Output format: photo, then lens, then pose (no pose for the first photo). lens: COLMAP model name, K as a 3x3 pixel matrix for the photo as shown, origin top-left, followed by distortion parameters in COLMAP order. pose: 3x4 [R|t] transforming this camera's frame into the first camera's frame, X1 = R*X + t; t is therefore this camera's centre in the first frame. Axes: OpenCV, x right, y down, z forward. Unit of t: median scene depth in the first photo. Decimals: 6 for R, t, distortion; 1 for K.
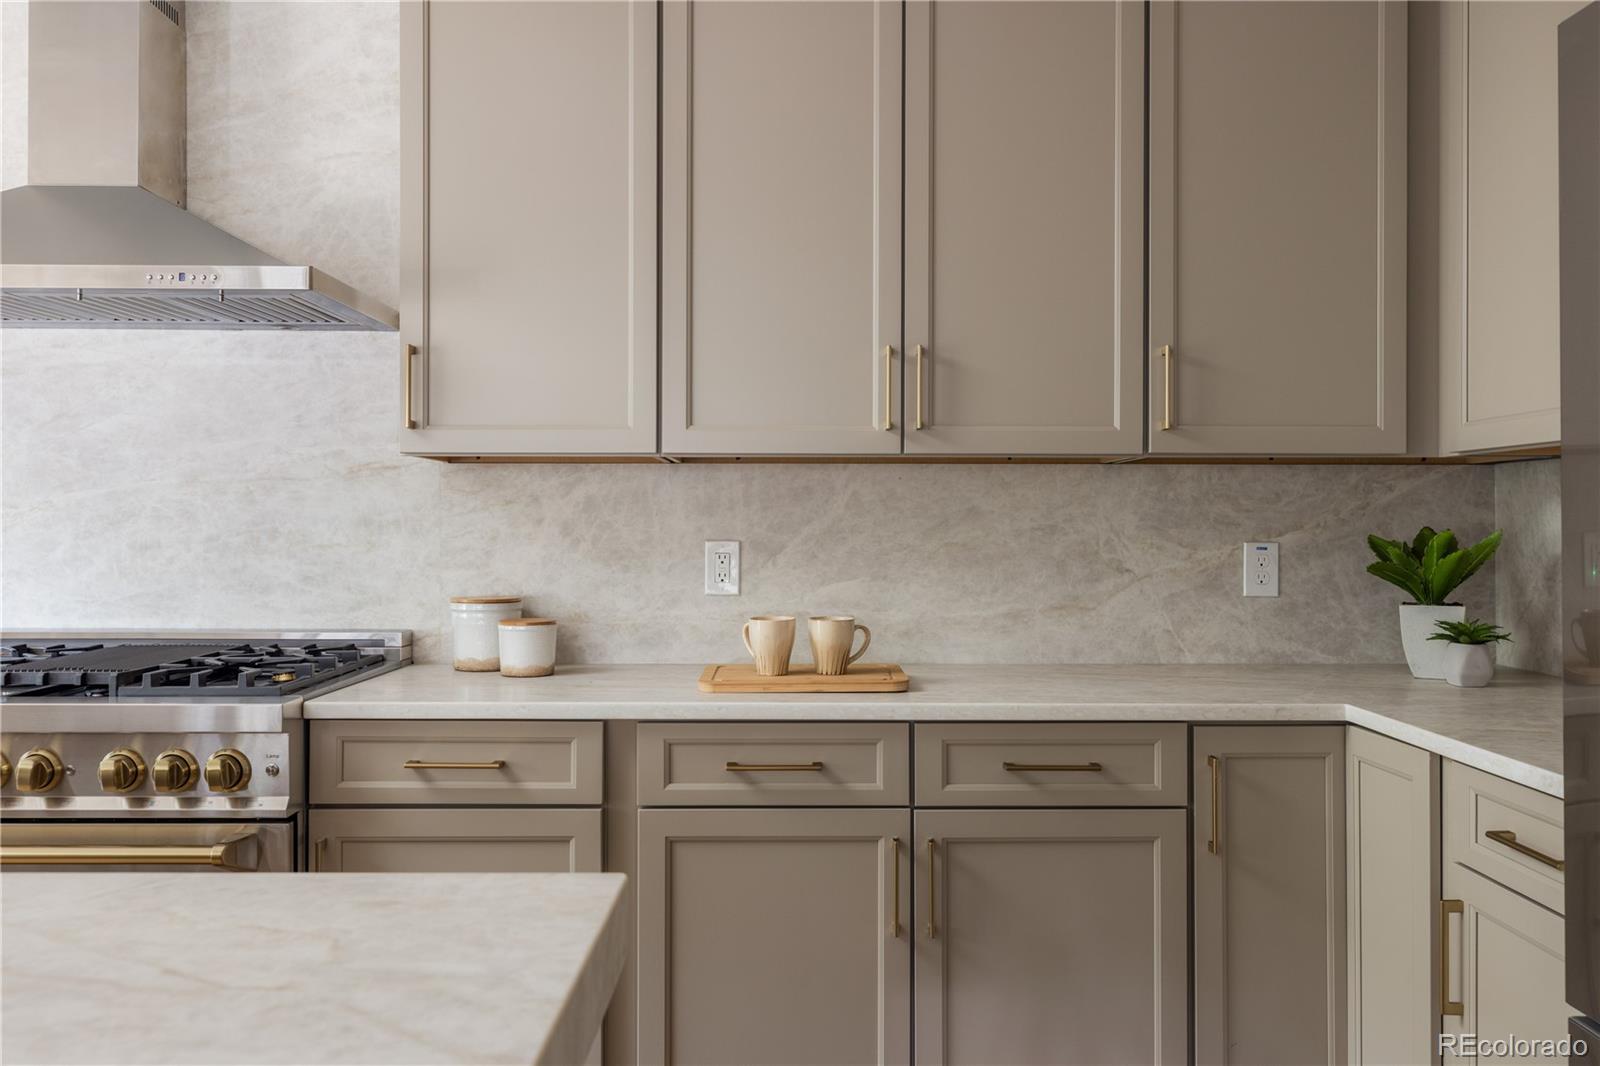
lens RADIAL K [[1211.4, 0, 800.0], [0, 1211.4, 533.0], [0, 0, 1]] dist [0.001414, -0.001073]
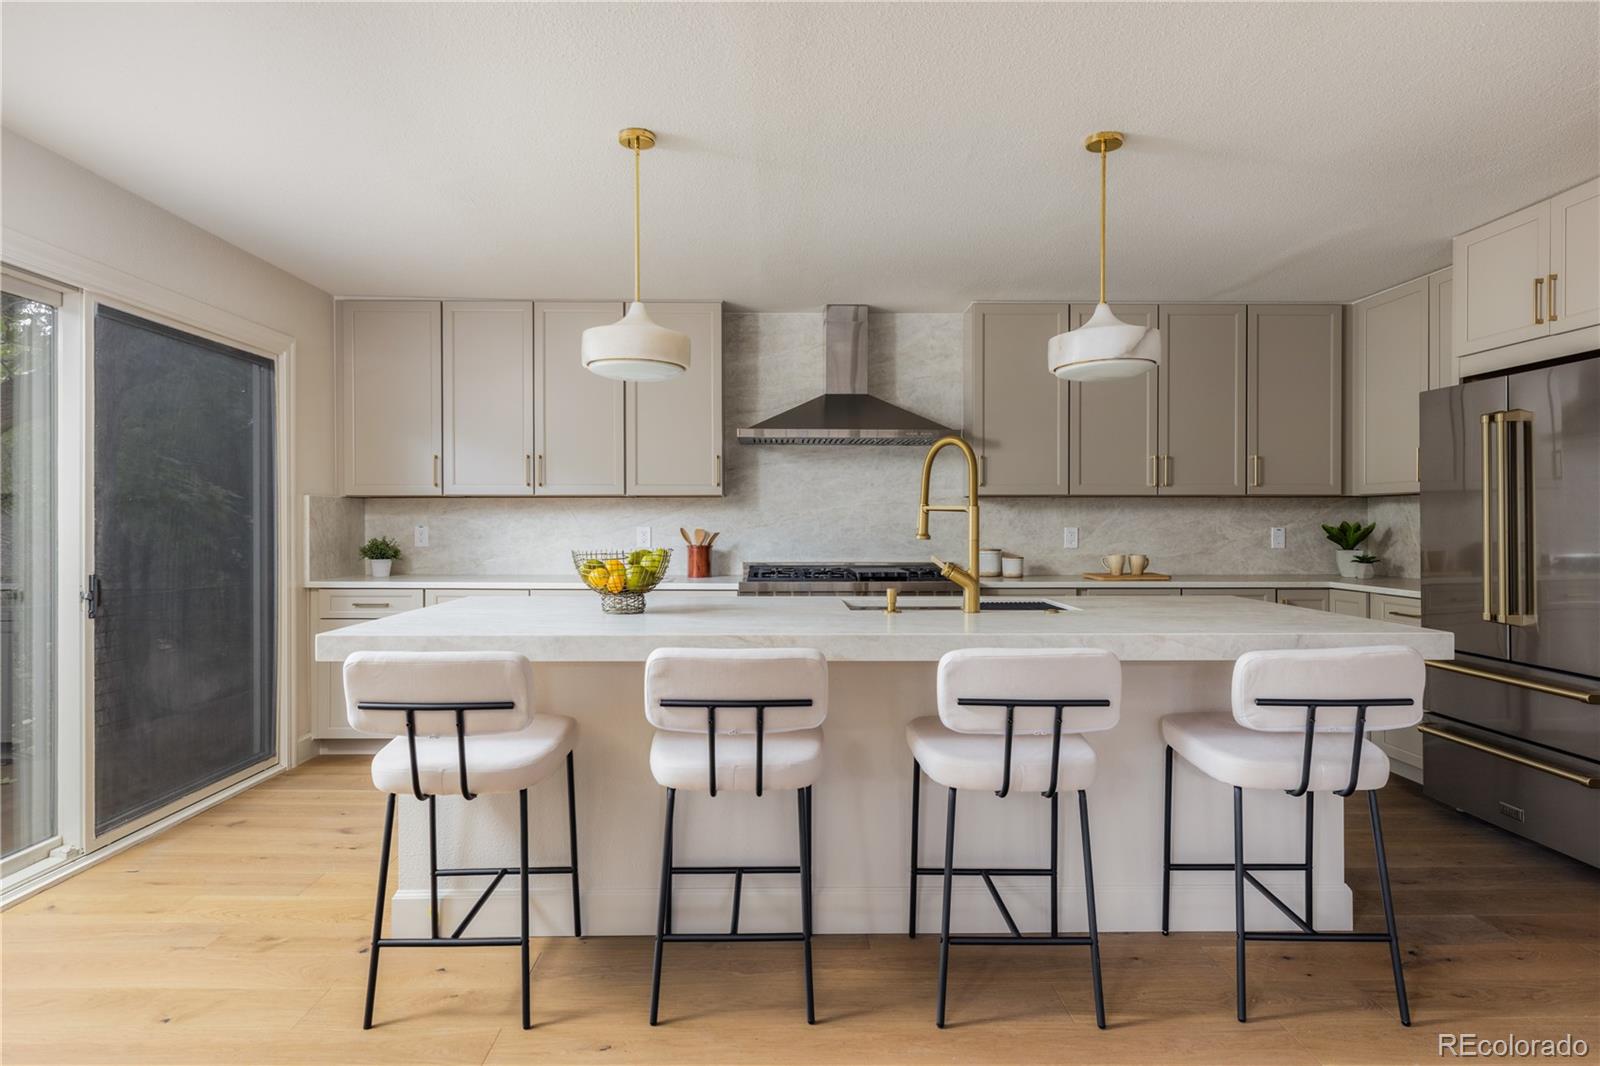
lens RADIAL K [[899.5, 0, 800.0], [0, 899.5, 533.0], [0, 0, 1]] dist [0.026597, 0.000253]
pose [[0.999304, -0.002000, 0.037245, -0.713579], [0.001970, 0.999998, 0.000825, 0.015699], [-0.037247, -0.000751, 0.999306, -0.898165]]
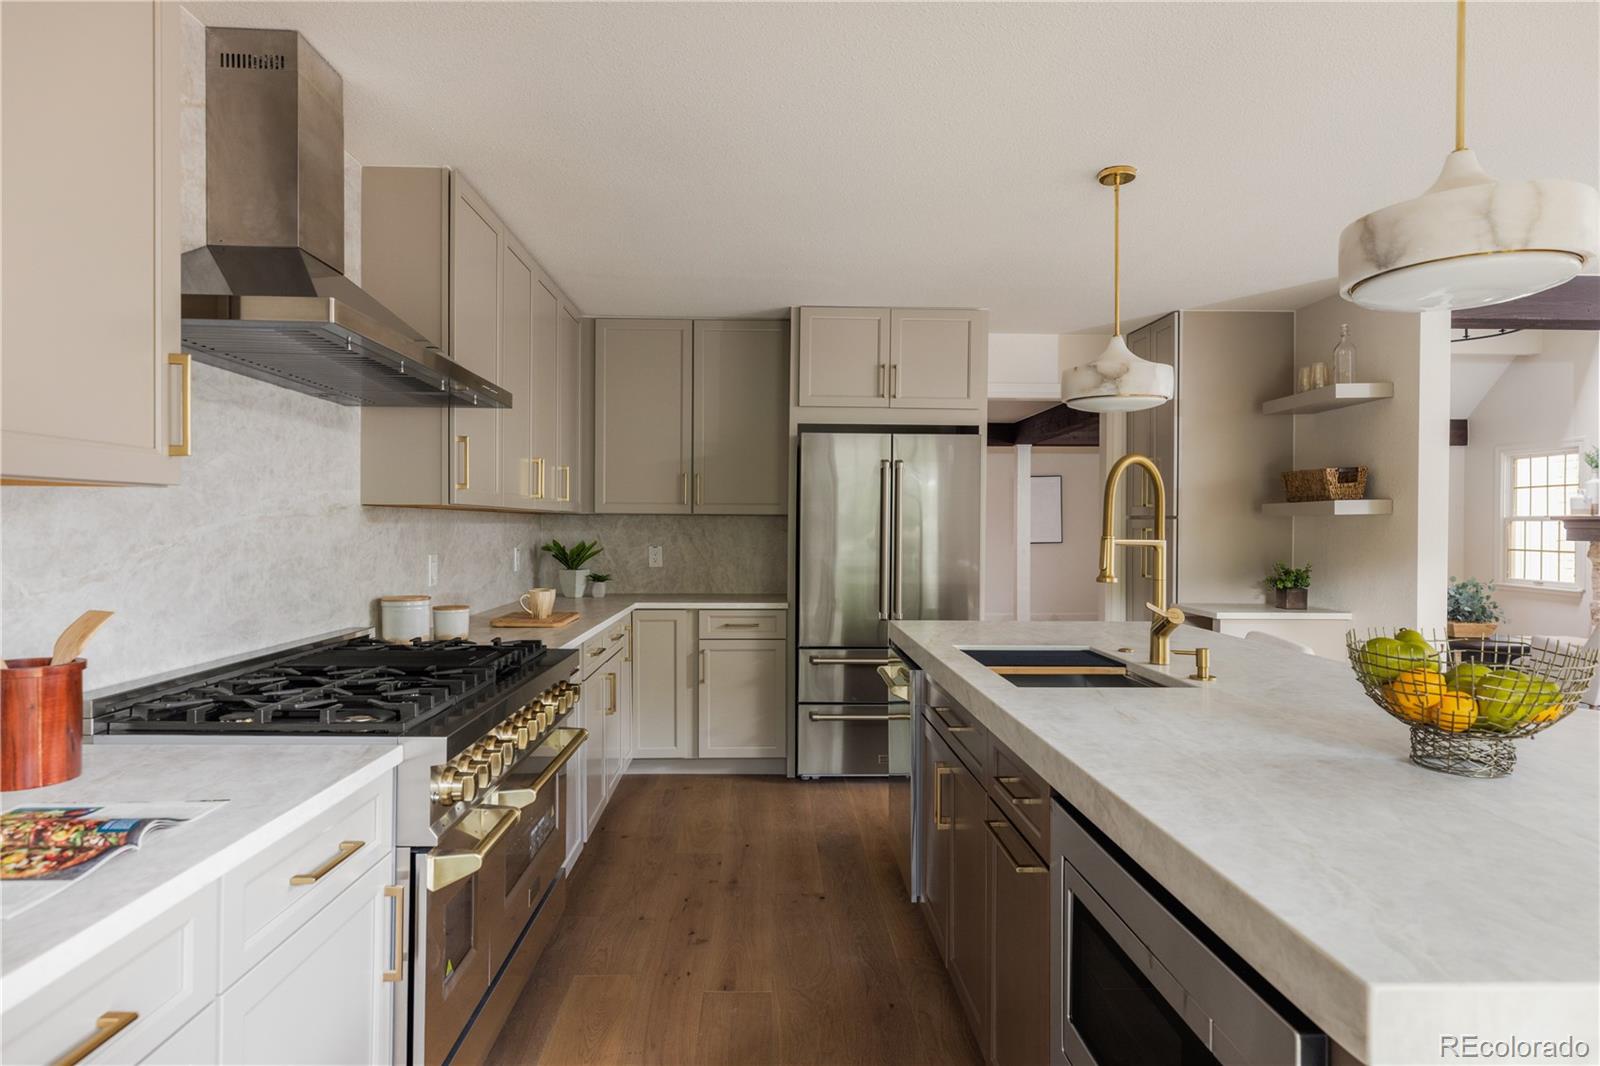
lens RADIAL K [[937.5, 0, 800.0], [0, 937.5, 533.0], [0, 0, 1]] dist [0.002657, 0.000626]
pose [[-0.033227, -0.009913, 0.999399, -1.394148], [0.004865, 0.999937, 0.010080, -0.034246], [-0.999436, 0.005197, -0.033176, 0.533225]]
